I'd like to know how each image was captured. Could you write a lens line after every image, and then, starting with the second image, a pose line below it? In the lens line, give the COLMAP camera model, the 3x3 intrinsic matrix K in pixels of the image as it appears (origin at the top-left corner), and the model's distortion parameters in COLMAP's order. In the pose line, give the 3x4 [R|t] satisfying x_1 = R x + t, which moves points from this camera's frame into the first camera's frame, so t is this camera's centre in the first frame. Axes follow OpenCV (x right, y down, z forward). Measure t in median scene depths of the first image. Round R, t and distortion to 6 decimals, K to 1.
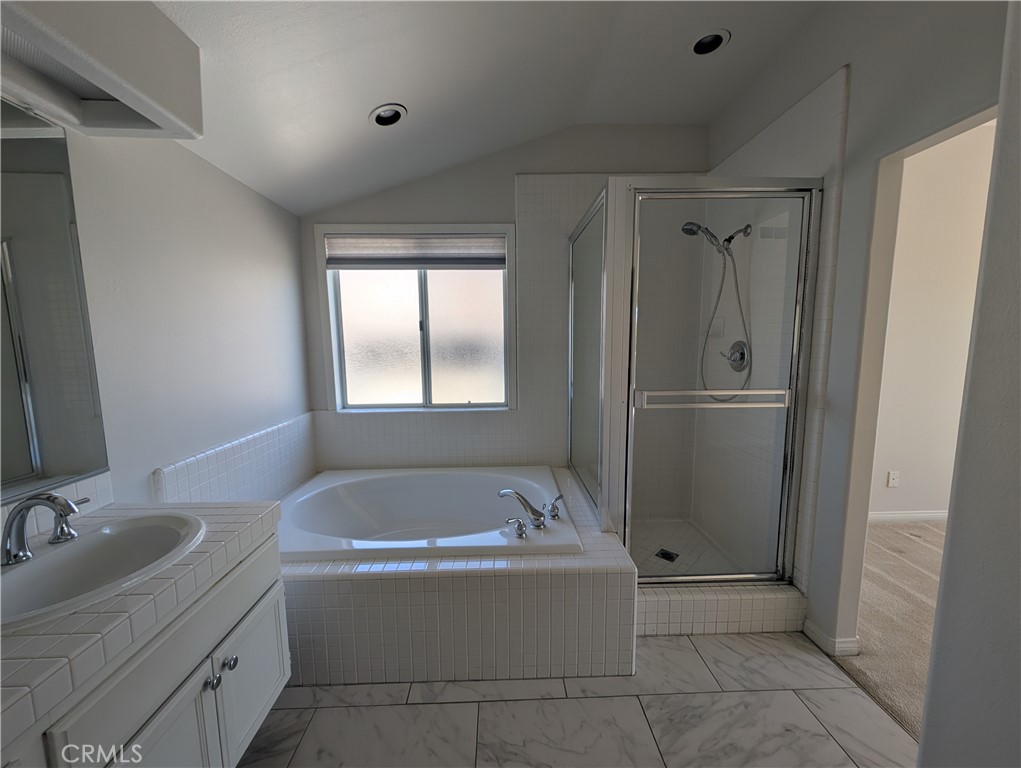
lens RADIAL K [[383.5, 0, 512.9], [0, 383.5, 386.4], [0, 0, 1]] dist [0.002141, -0.001275]
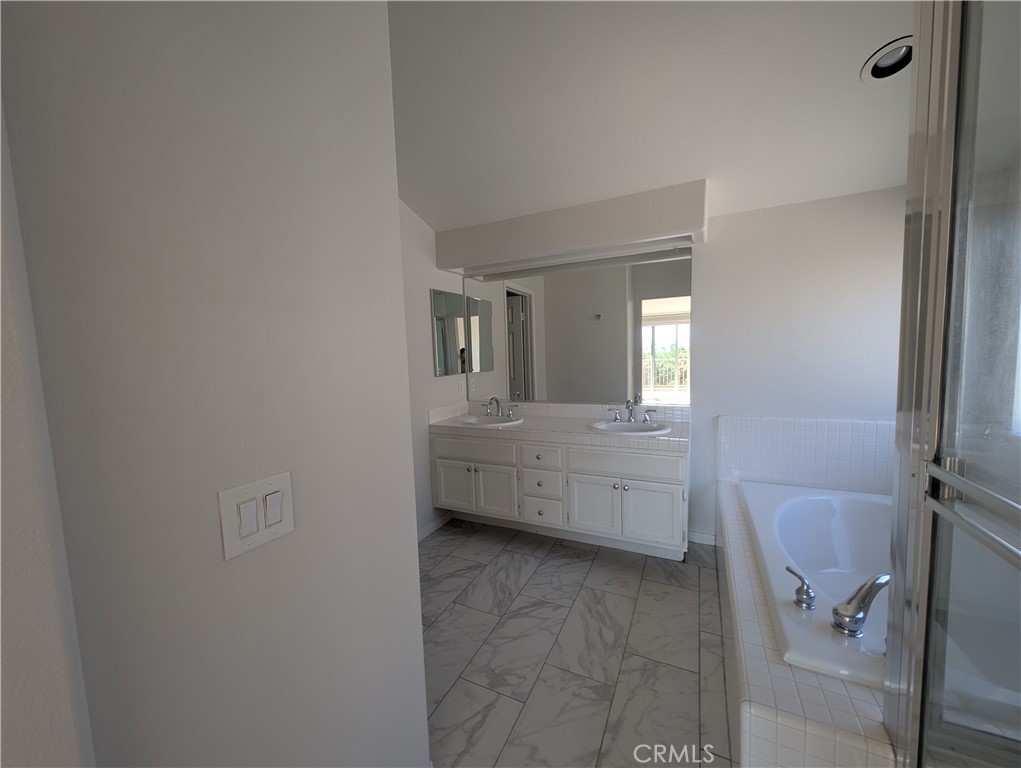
lens RADIAL K [[383.5, 0, 511.2], [0, 383.5, 382.7], [0, 0, 1]] dist [0.002141, -0.001275]
pose [[-0.452350, 0.093768, -0.886898, 1.169432], [-0.064541, 0.988408, 0.137419, -0.120395], [0.889502, 0.119403, -0.441054, 1.020660]]
